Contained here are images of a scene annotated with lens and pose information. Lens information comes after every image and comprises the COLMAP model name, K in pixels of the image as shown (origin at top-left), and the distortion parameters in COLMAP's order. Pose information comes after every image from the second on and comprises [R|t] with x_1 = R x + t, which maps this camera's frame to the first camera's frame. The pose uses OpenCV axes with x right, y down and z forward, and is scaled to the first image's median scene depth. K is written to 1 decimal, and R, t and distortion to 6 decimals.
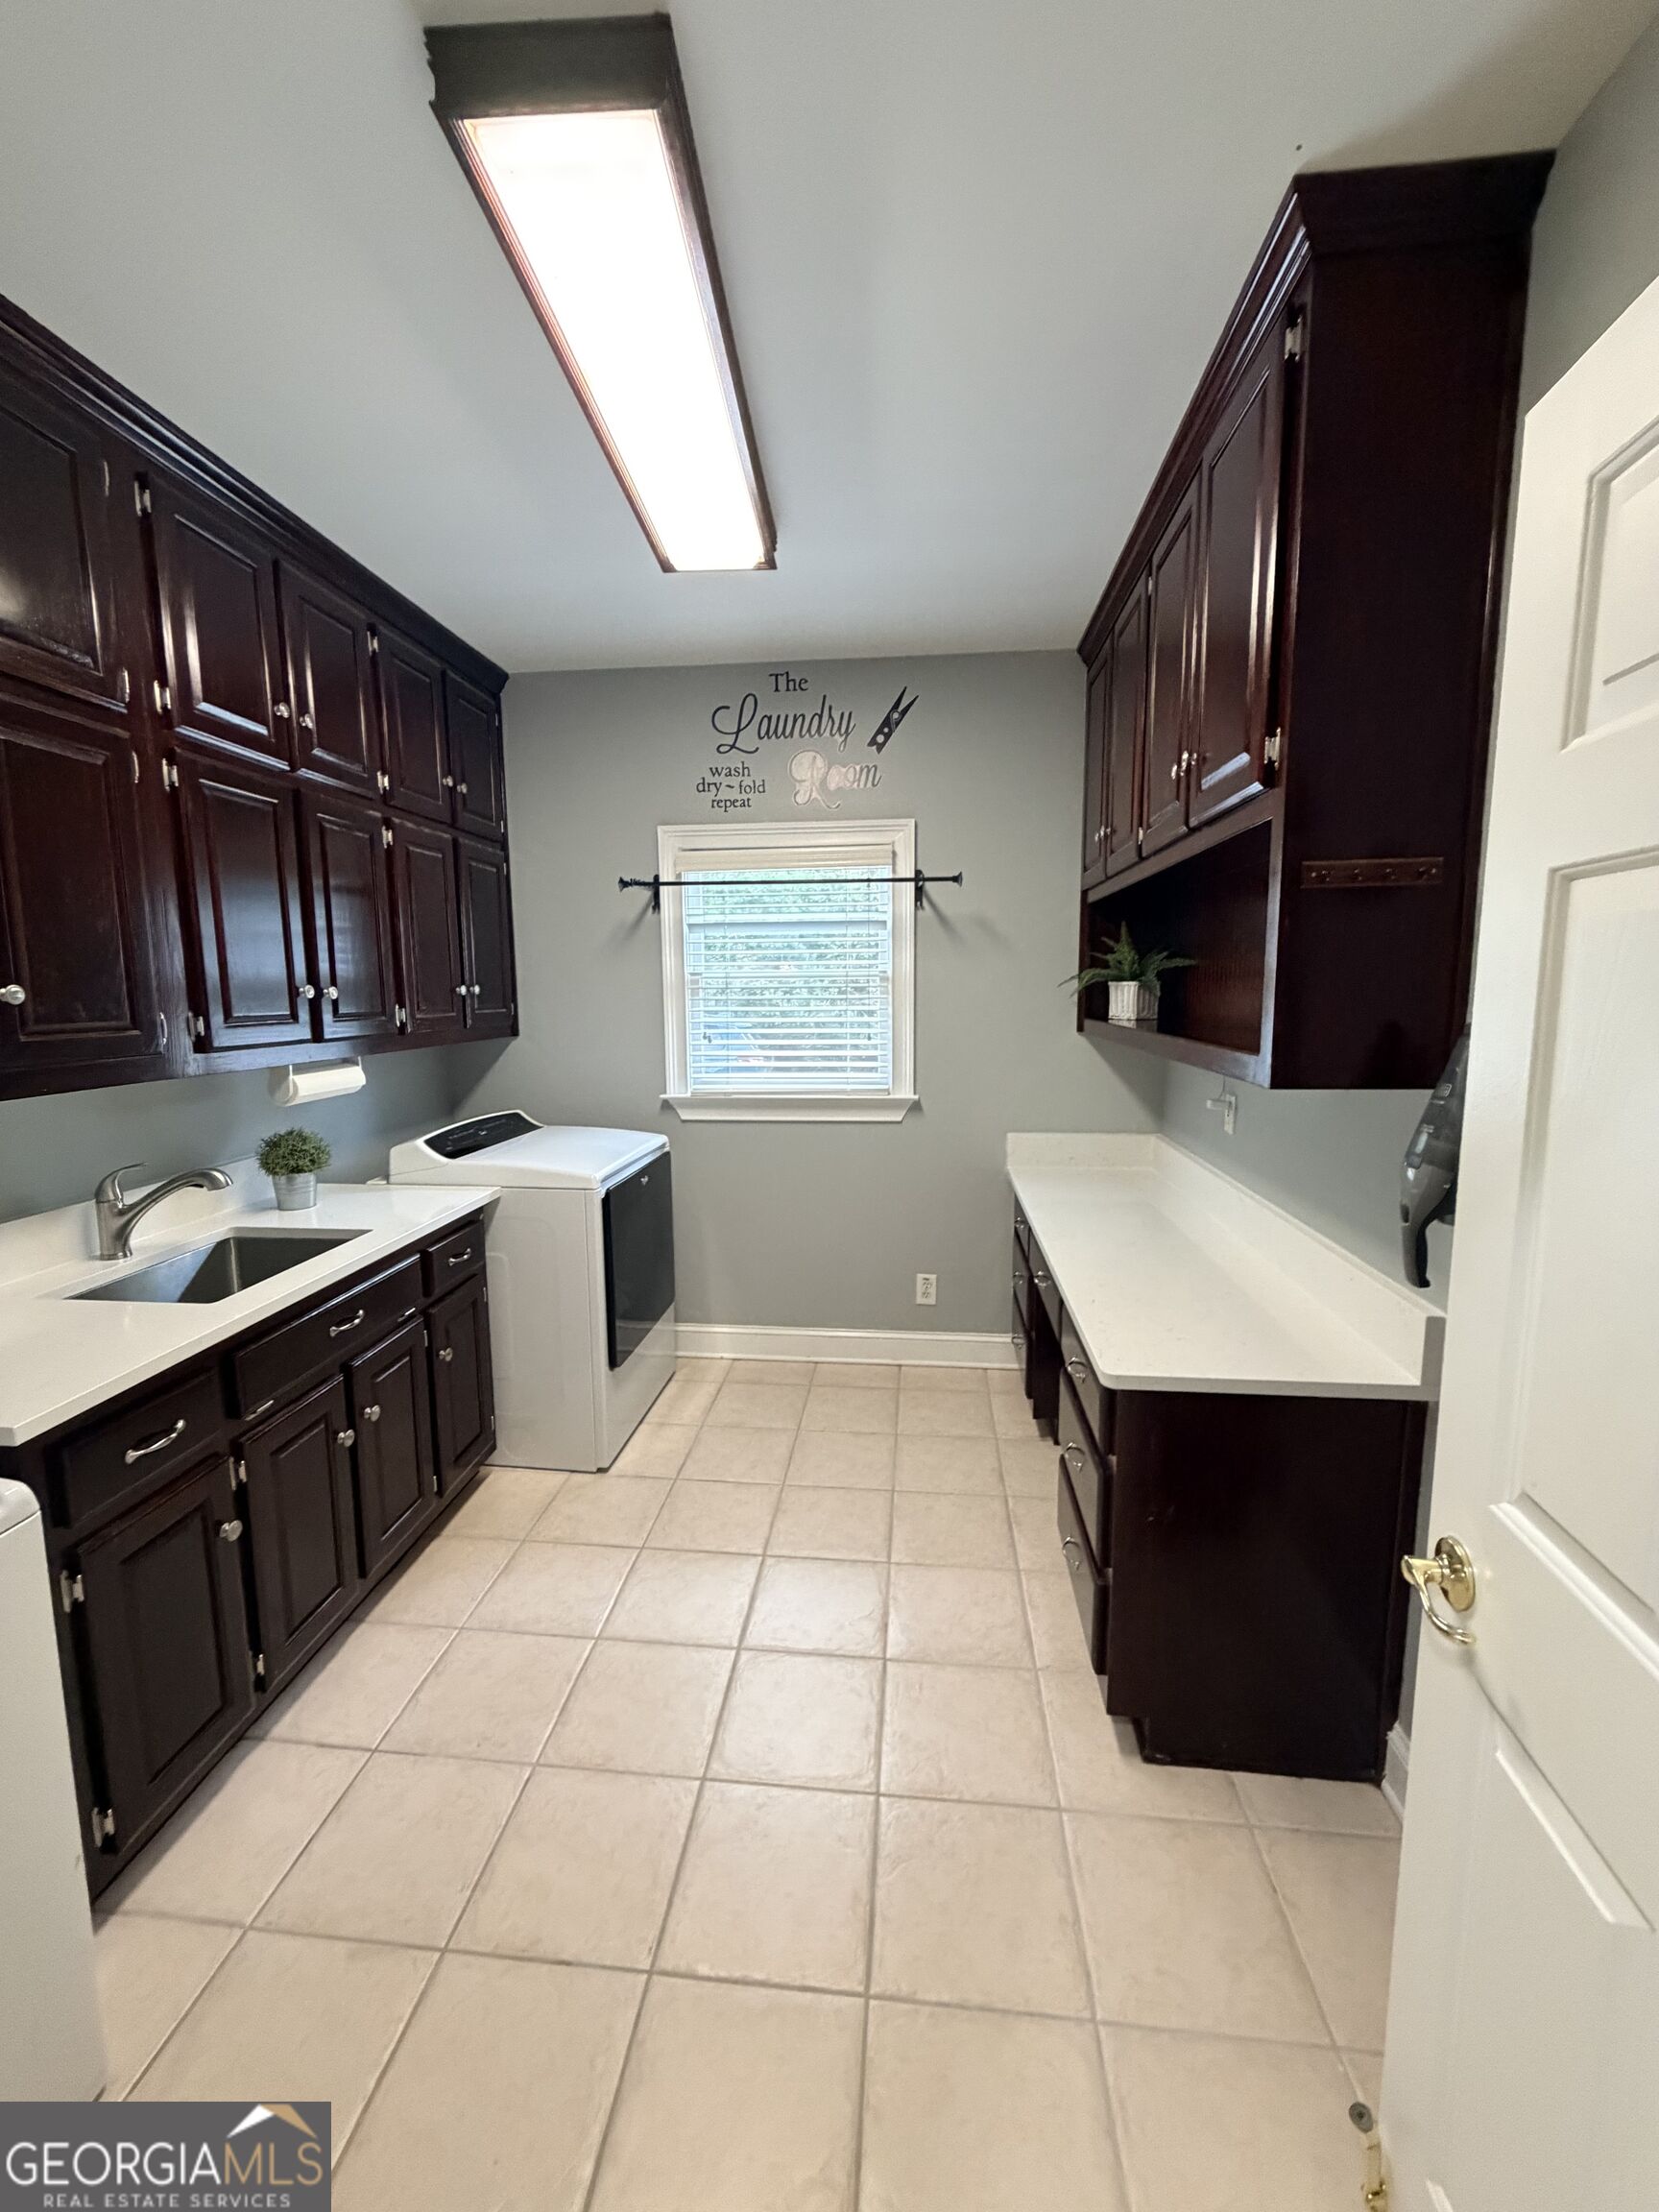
lens RADIAL K [[877.8, 0, 827.0], [0, 877.8, 1103.3], [0, 0, 1]] dist [-0.001034, 0.000525]
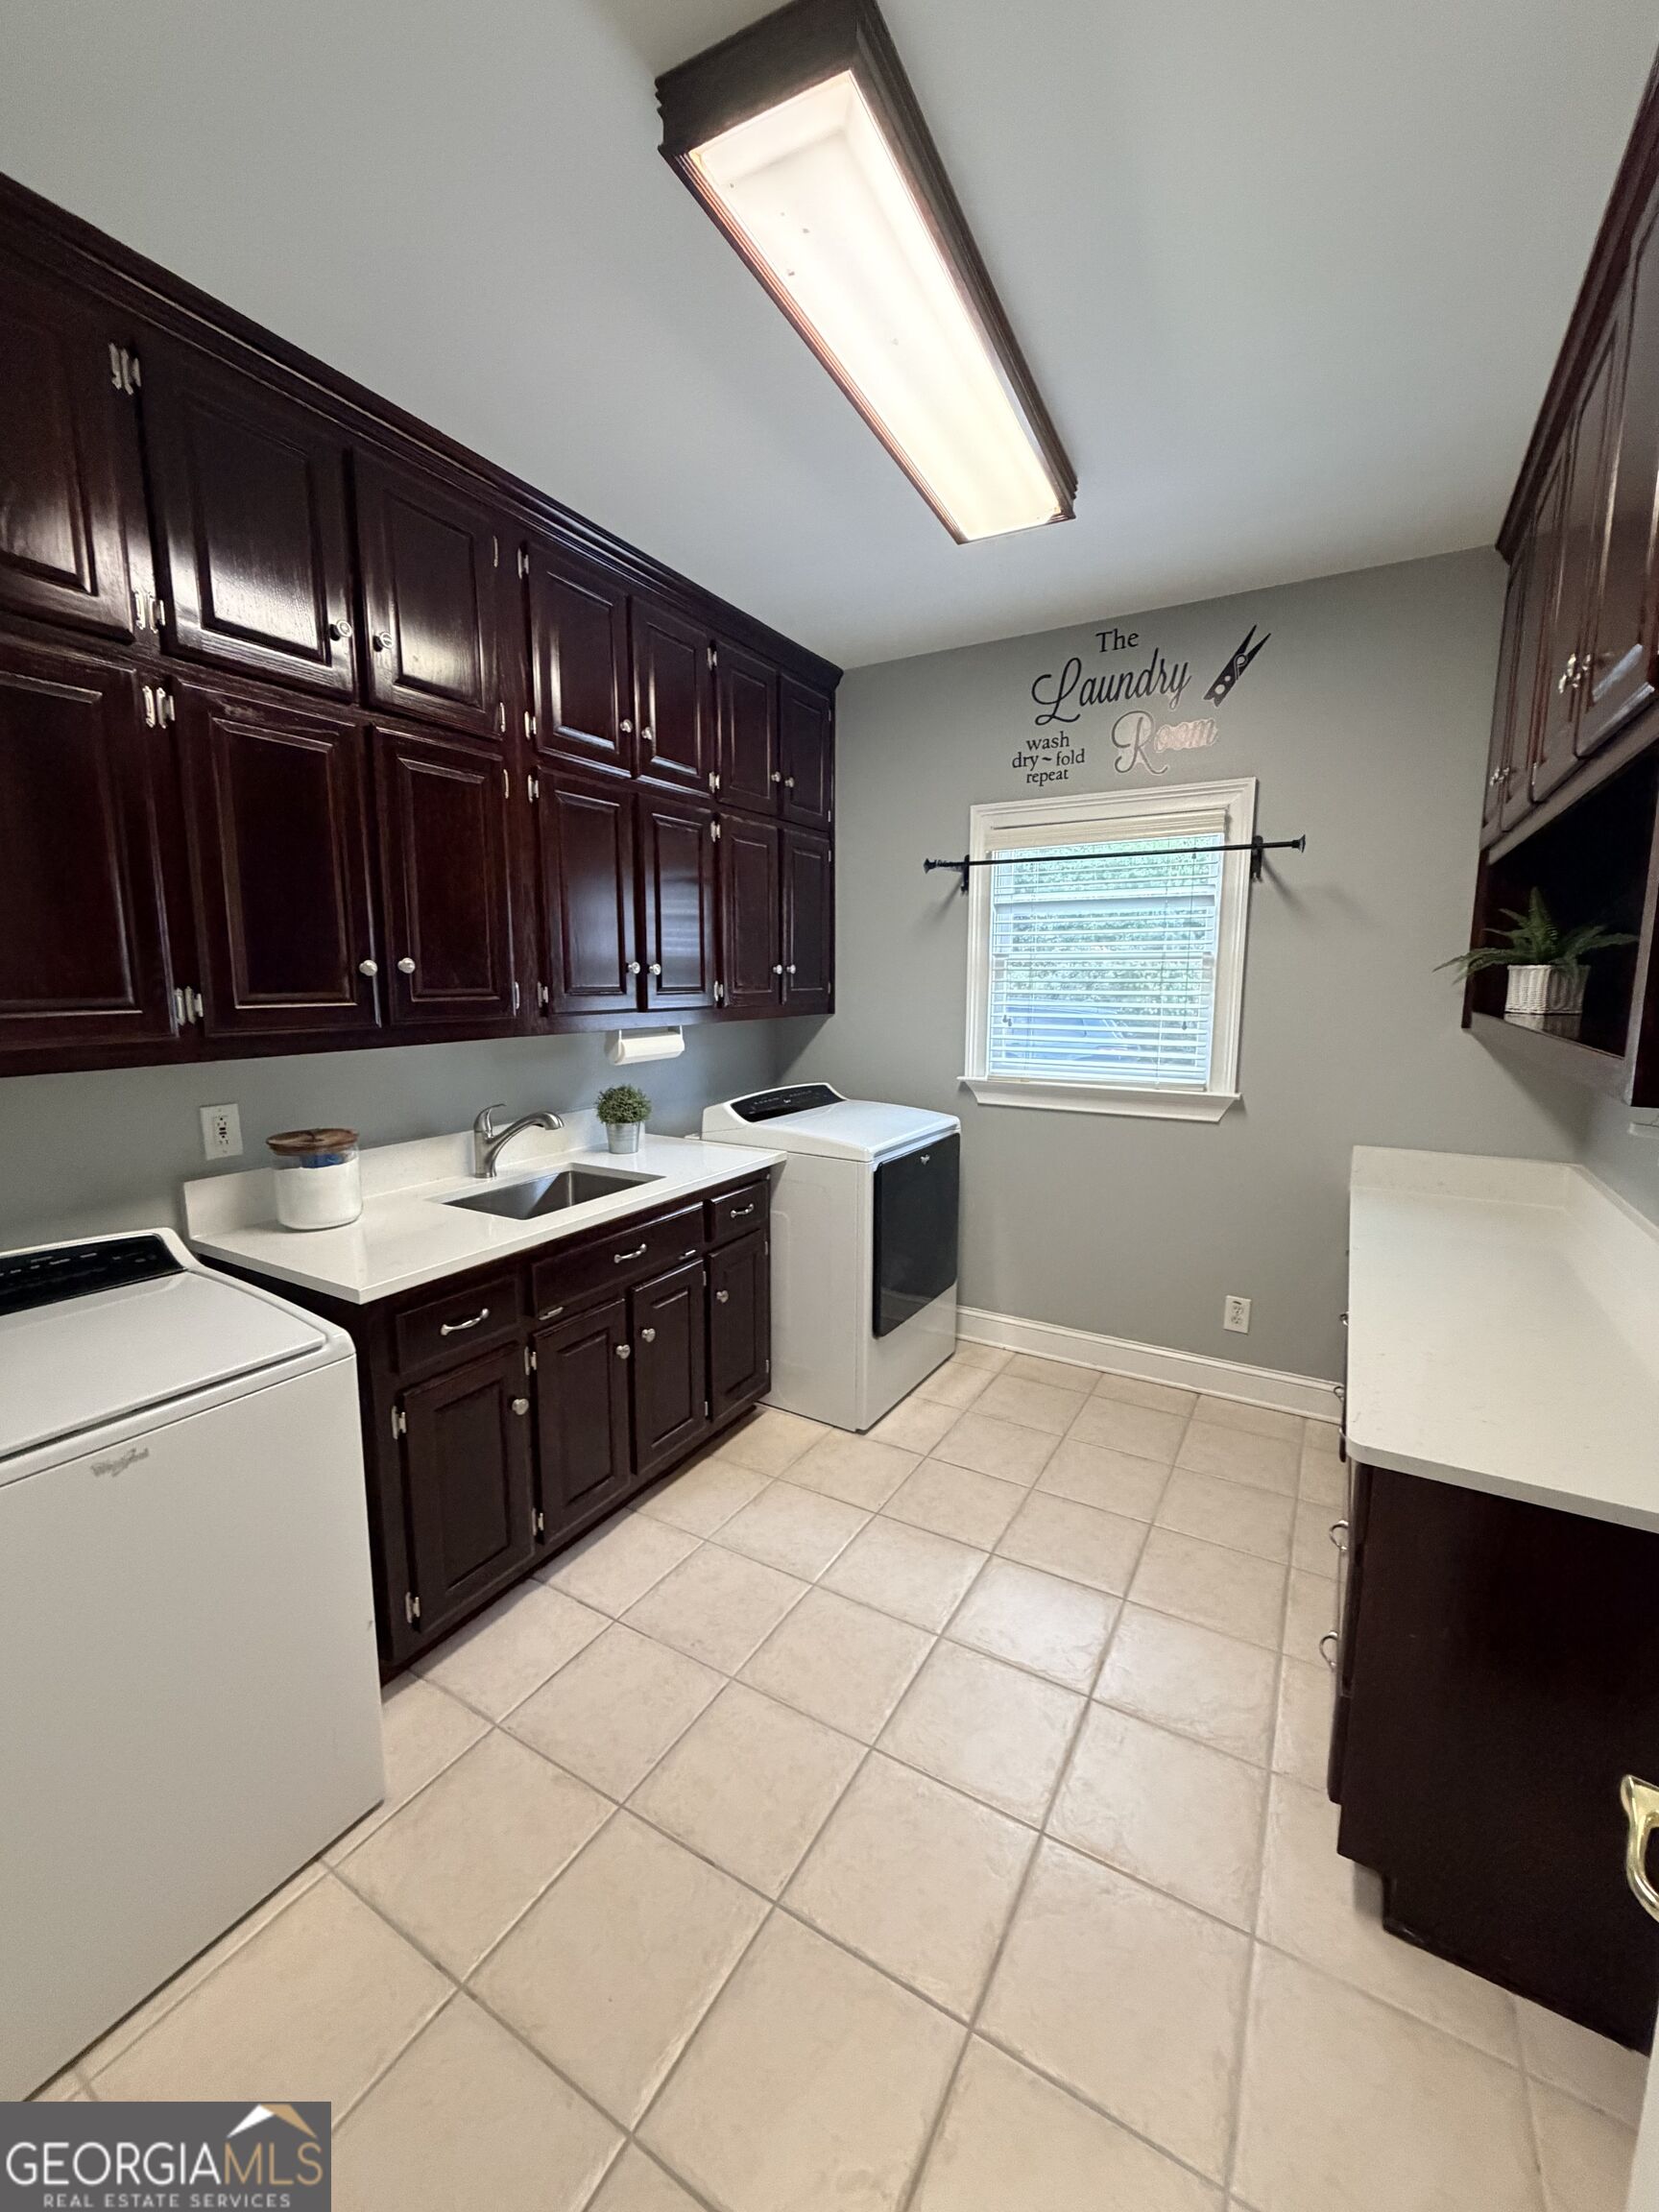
lens RADIAL K [[877.8, 0, 827.9], [0, 877.8, 1103.4], [0, 0, 1]] dist [-0.001034, 0.000525]
pose [[0.910354, 0.070166, -0.407839, 0.113598], [-0.063930, 0.997535, 0.028917, 0.001805], [0.408863, -0.000252, 0.912596, 0.036793]]
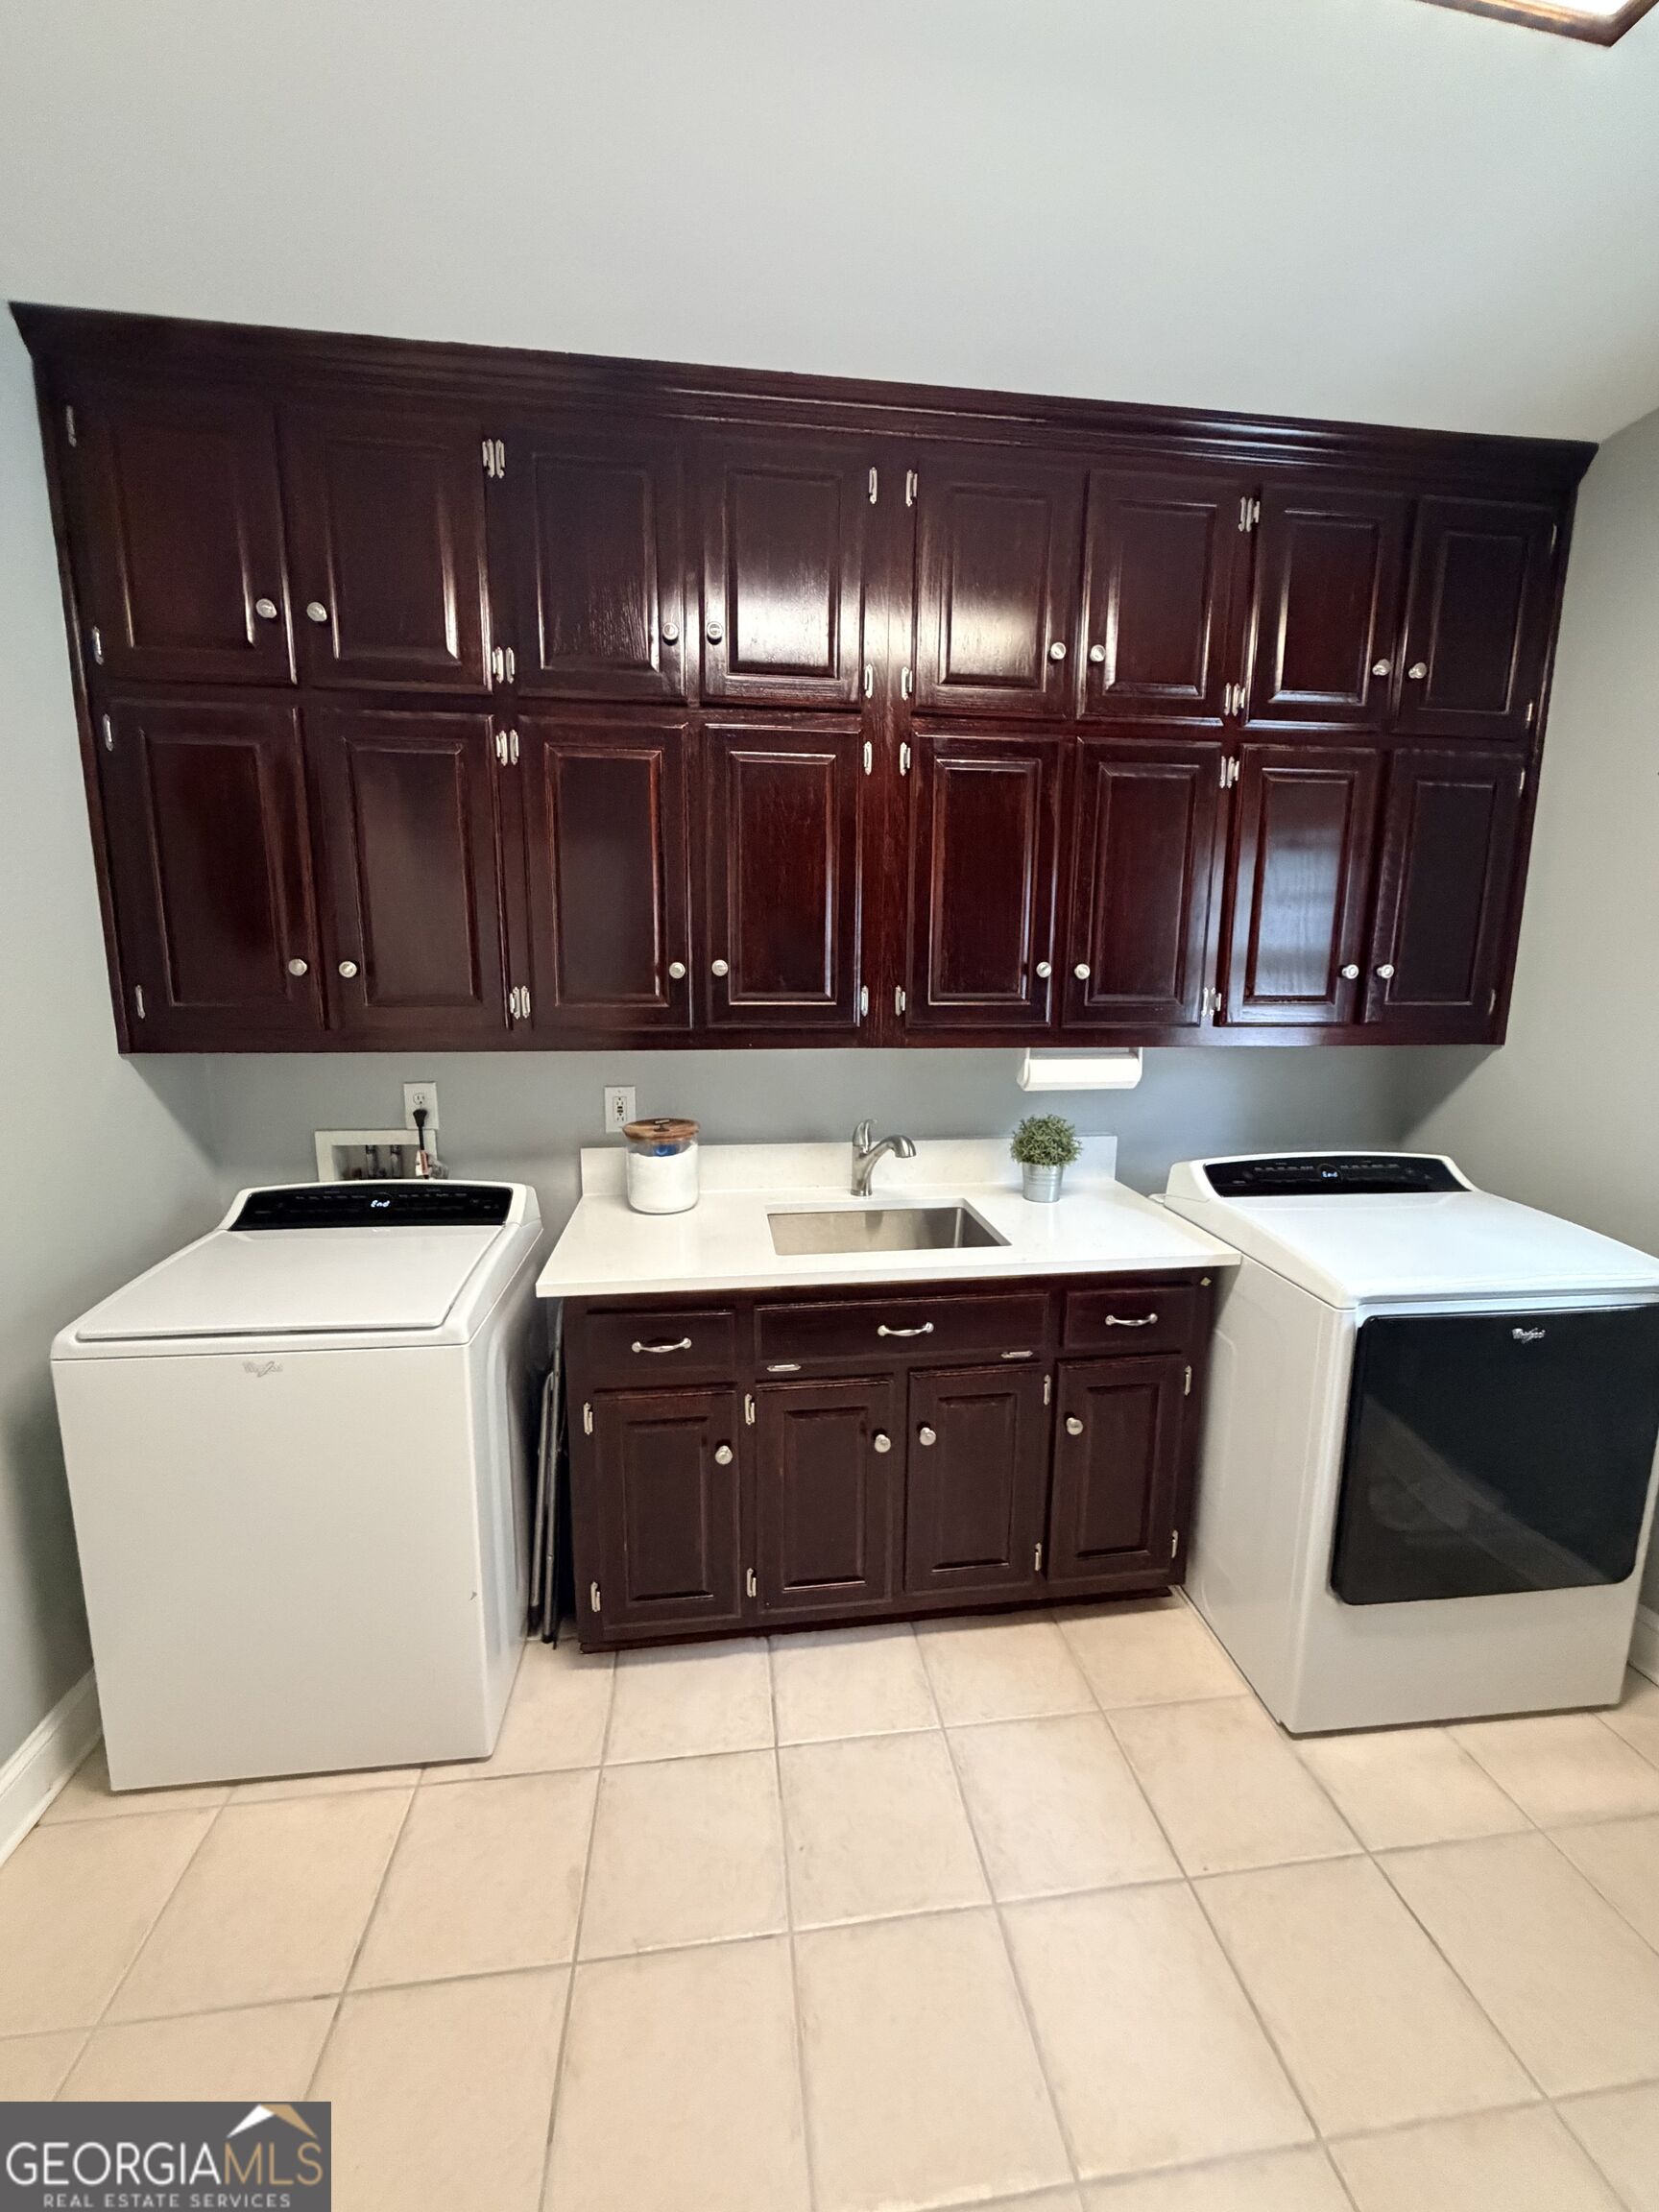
lens RADIAL K [[877.8, 0, 826.5], [0, 877.8, 1104.6], [0, 0, 1]] dist [-0.001034, 0.000525]
pose [[0.231904, 0.173245, -0.957187, 0.213563], [-0.138472, 0.979871, 0.143802, -0.079615], [0.962832, 0.099196, 0.251226, 0.503117]]
